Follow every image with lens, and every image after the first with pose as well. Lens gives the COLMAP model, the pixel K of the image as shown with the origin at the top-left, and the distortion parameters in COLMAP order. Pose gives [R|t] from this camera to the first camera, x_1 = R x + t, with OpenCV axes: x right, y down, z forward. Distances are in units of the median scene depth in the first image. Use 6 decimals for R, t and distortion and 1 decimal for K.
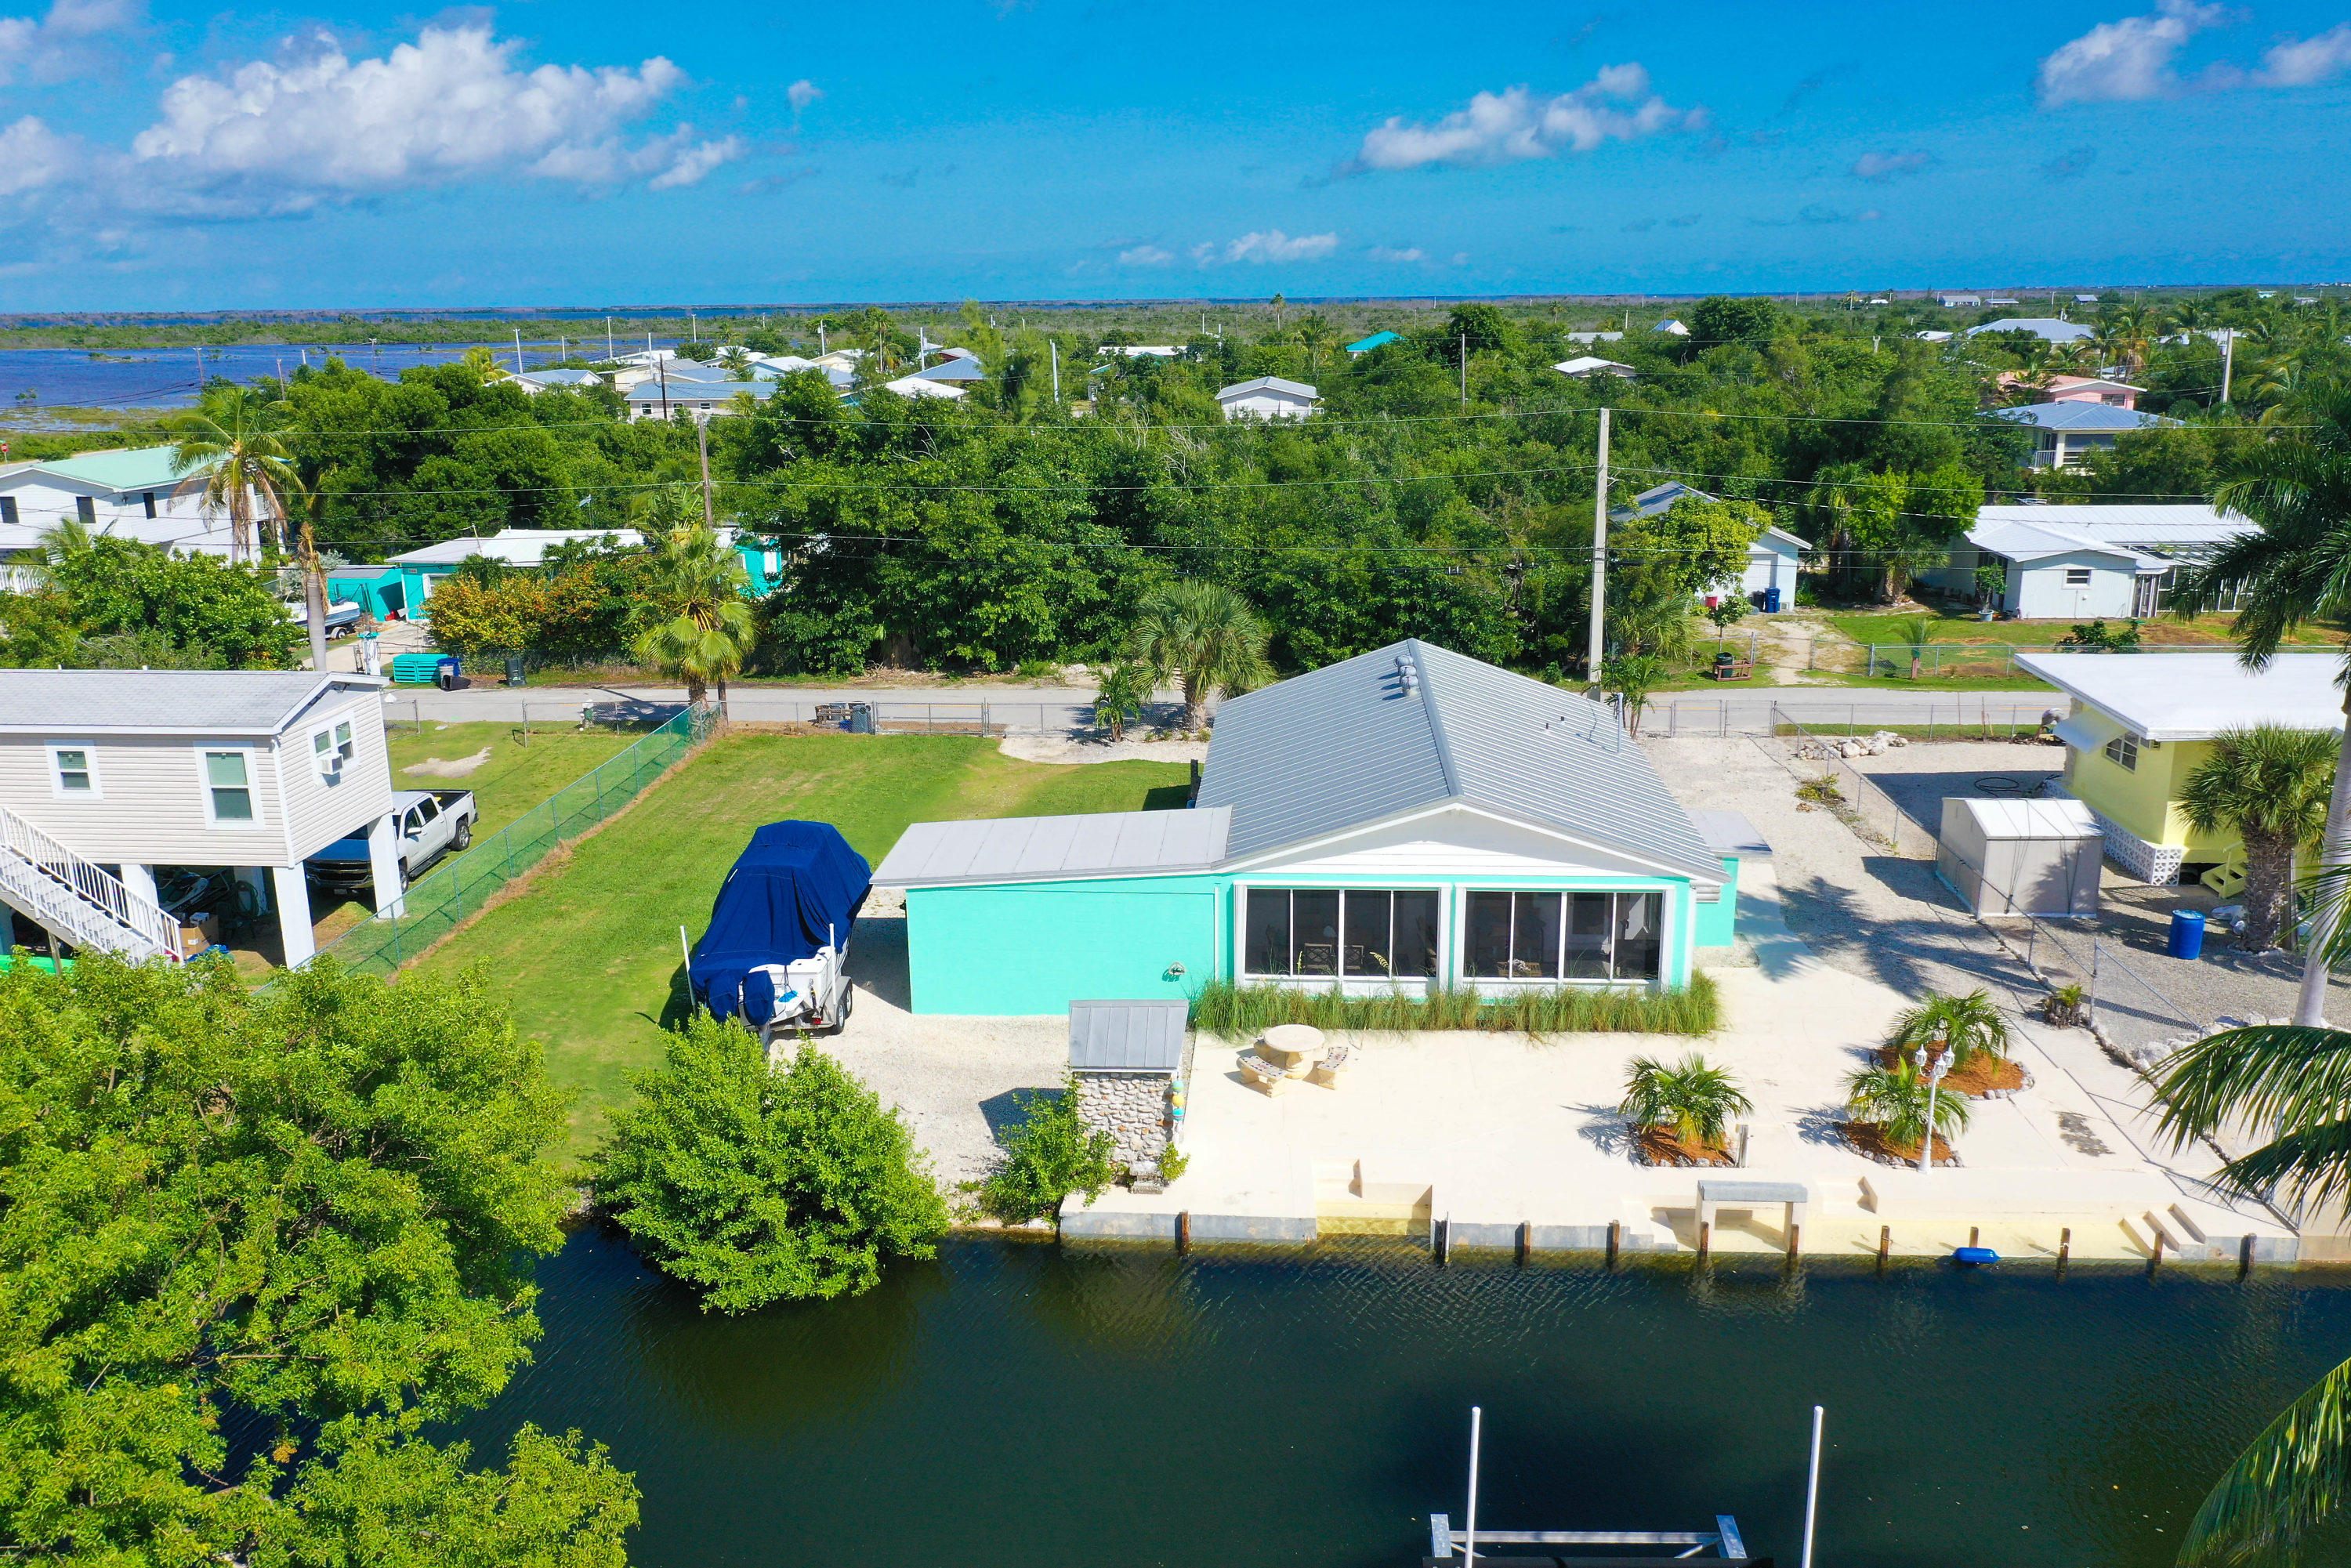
lens RADIAL K [[1841.5, 0, 1179.5], [0, 1841.5, 767.8], [0, 0, 1]] dist [-0.010156, 0.005222]
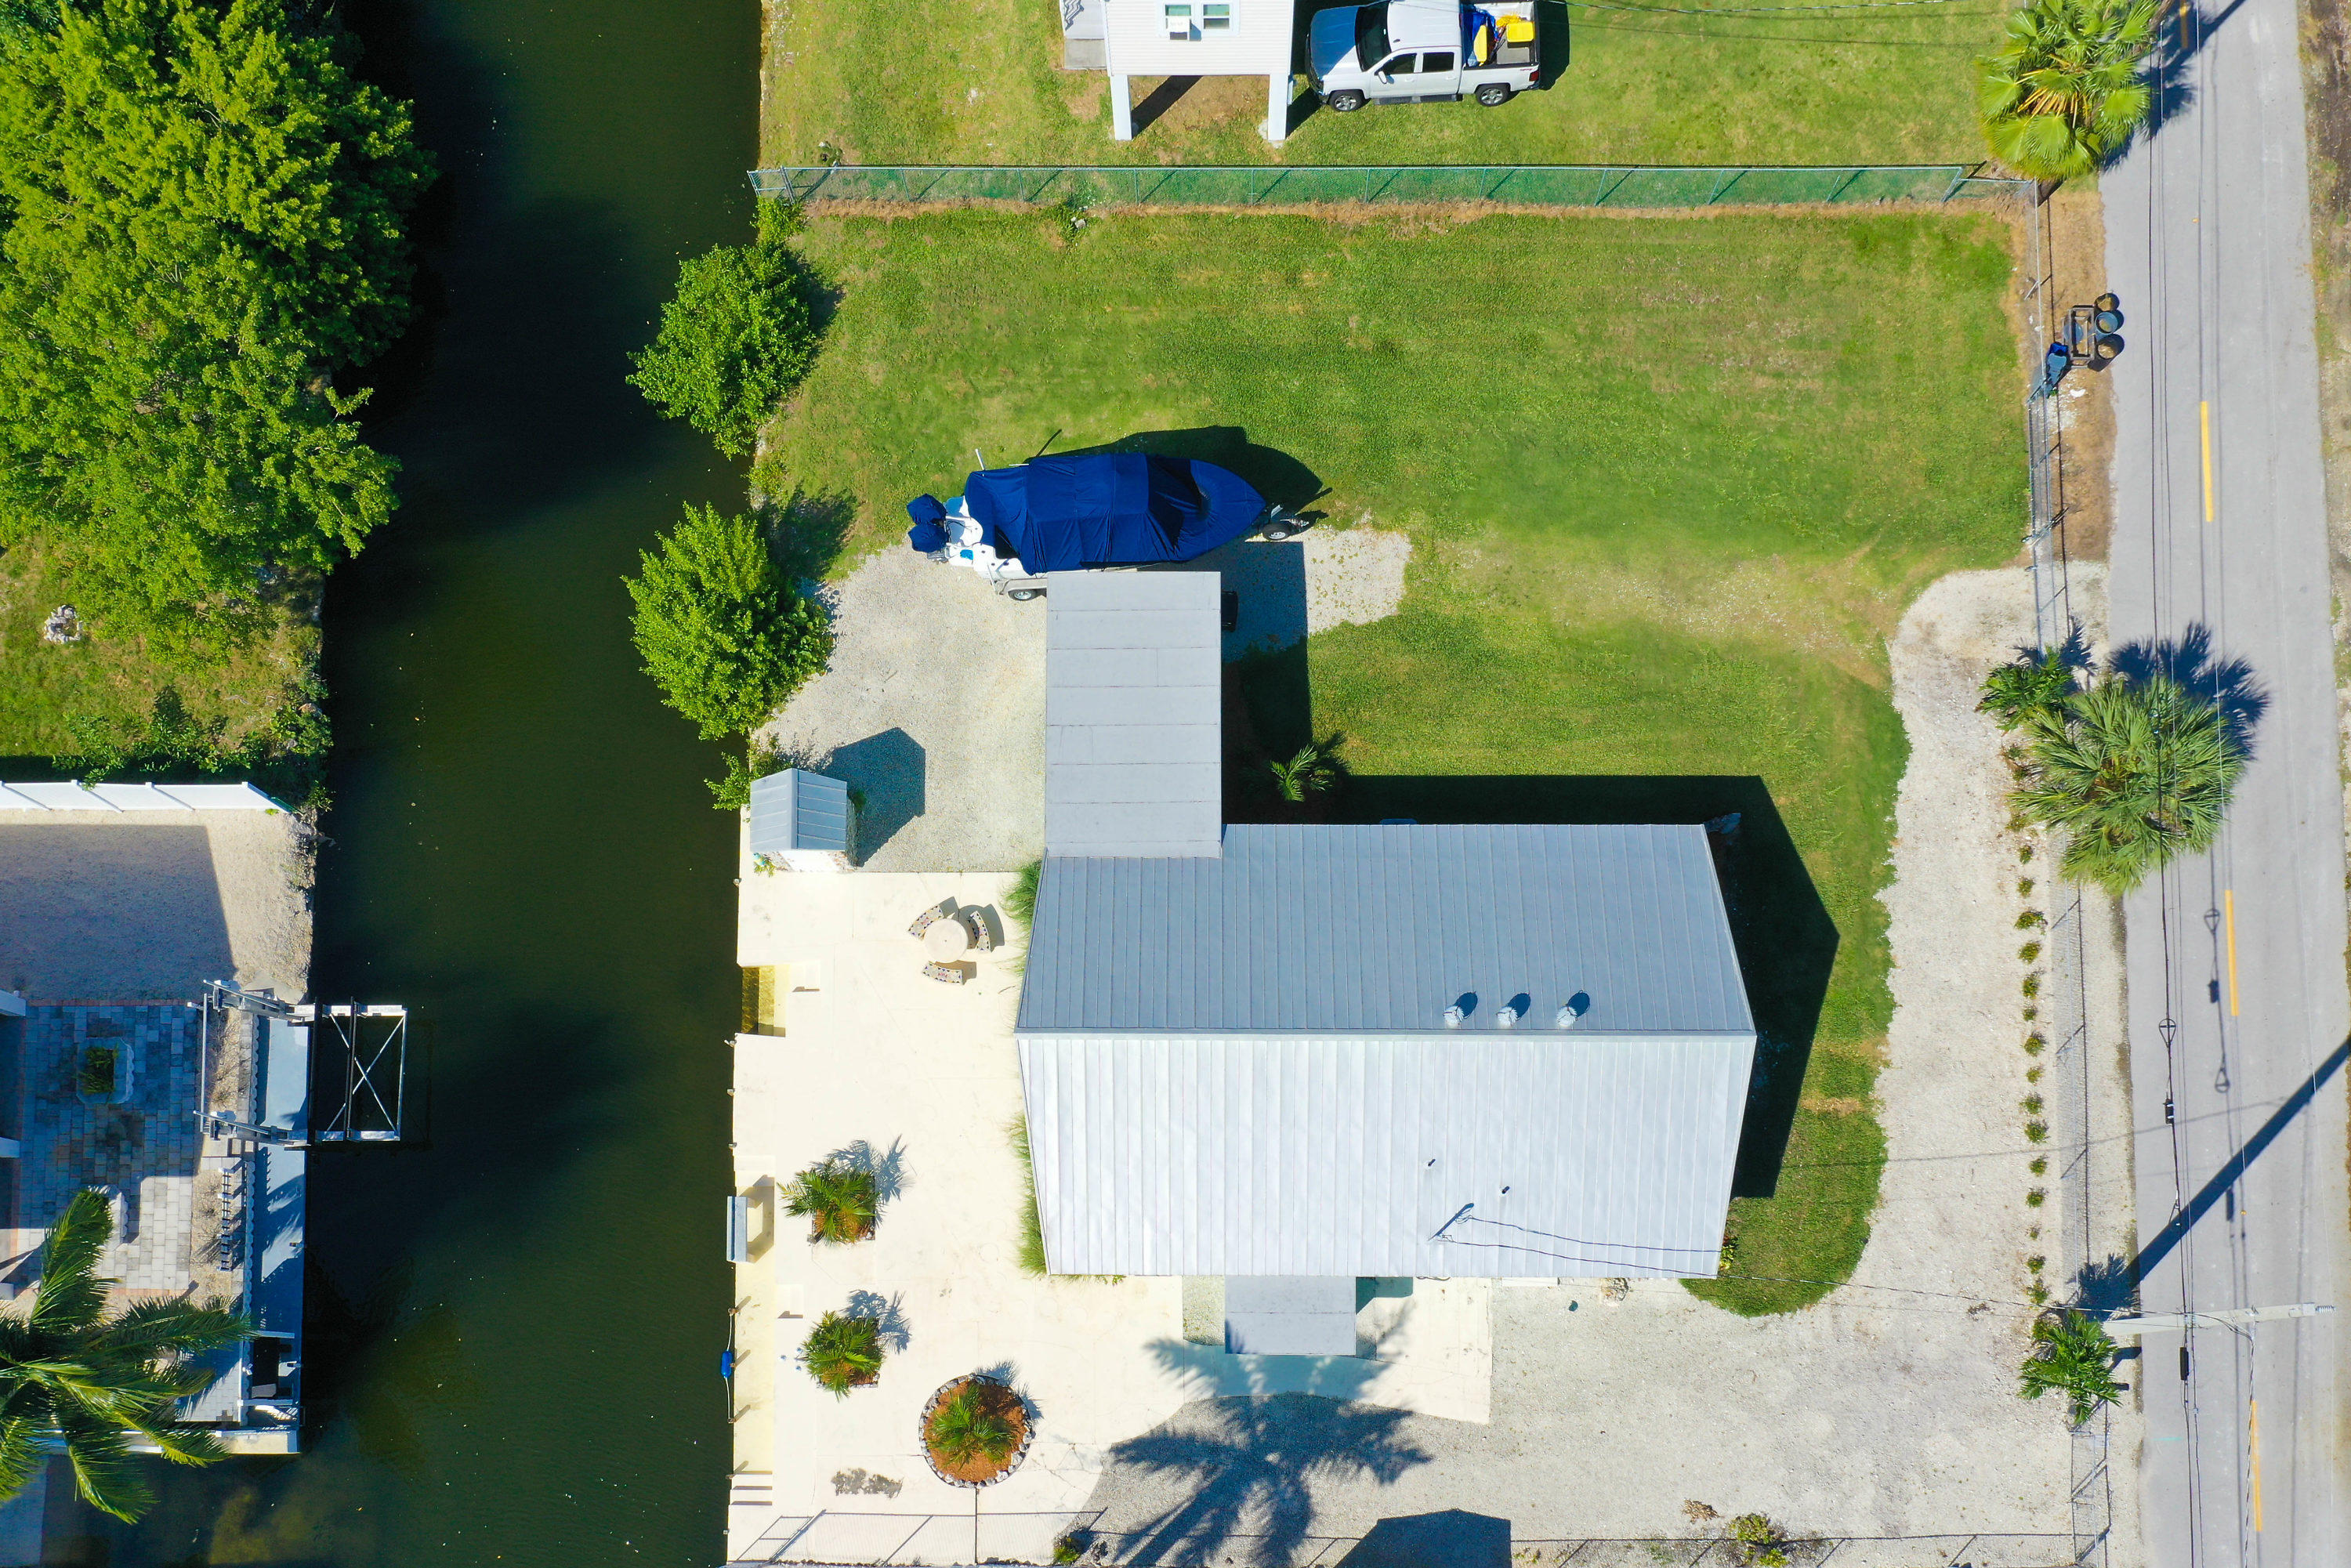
lens RADIAL K [[1841.5, 0, 1174.6], [0, 1841.5, 788.2], [0, 0, 1]] dist [-0.010156, 0.005222]
pose [[0.069499, 0.996110, -0.054178, 0.025207], [-0.240442, 0.069435, 0.968177, -1.007093], [0.968172, -0.054261, 0.244332, 0.693708]]
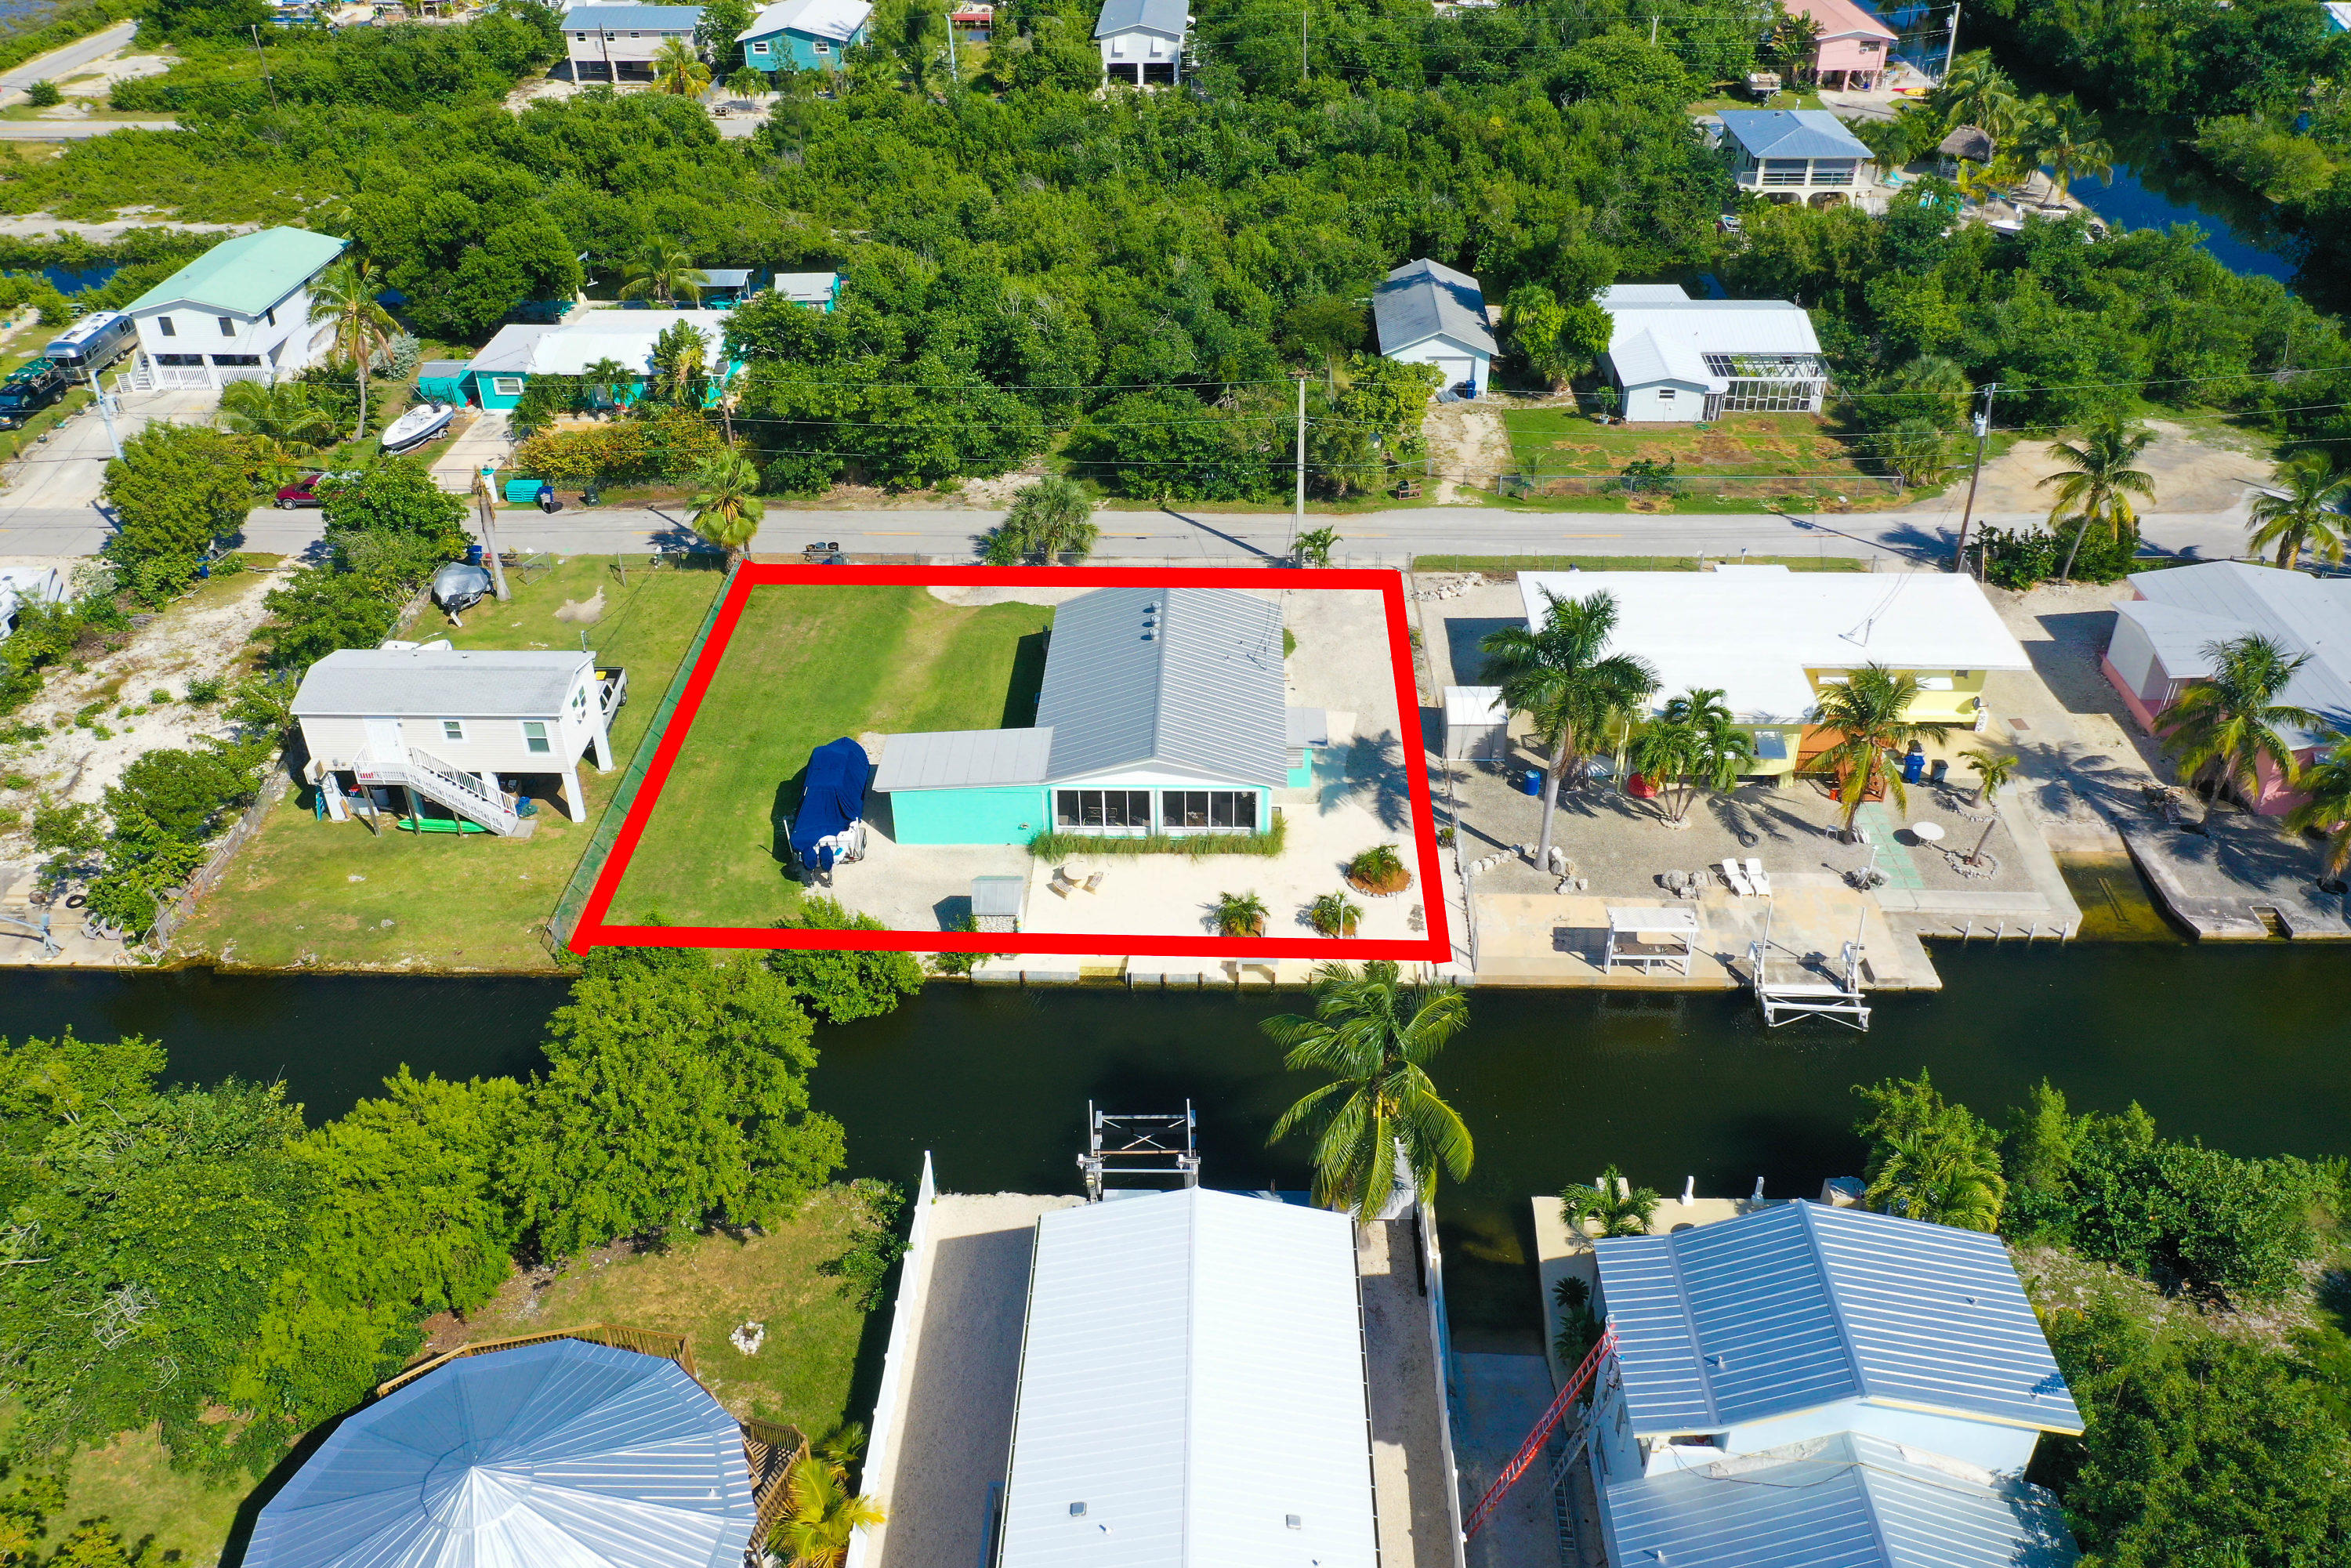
lens RADIAL K [[1841.5, 0, 1192.2], [0, 1841.5, 778.4], [0, 0, 1]] dist [-0.010156, 0.005222]
pose [[0.998940, -0.021958, 0.040453, 0.092602], [0.007488, 0.944691, 0.327876, -0.548615], [-0.045415, -0.327226, 0.943854, -0.835591]]
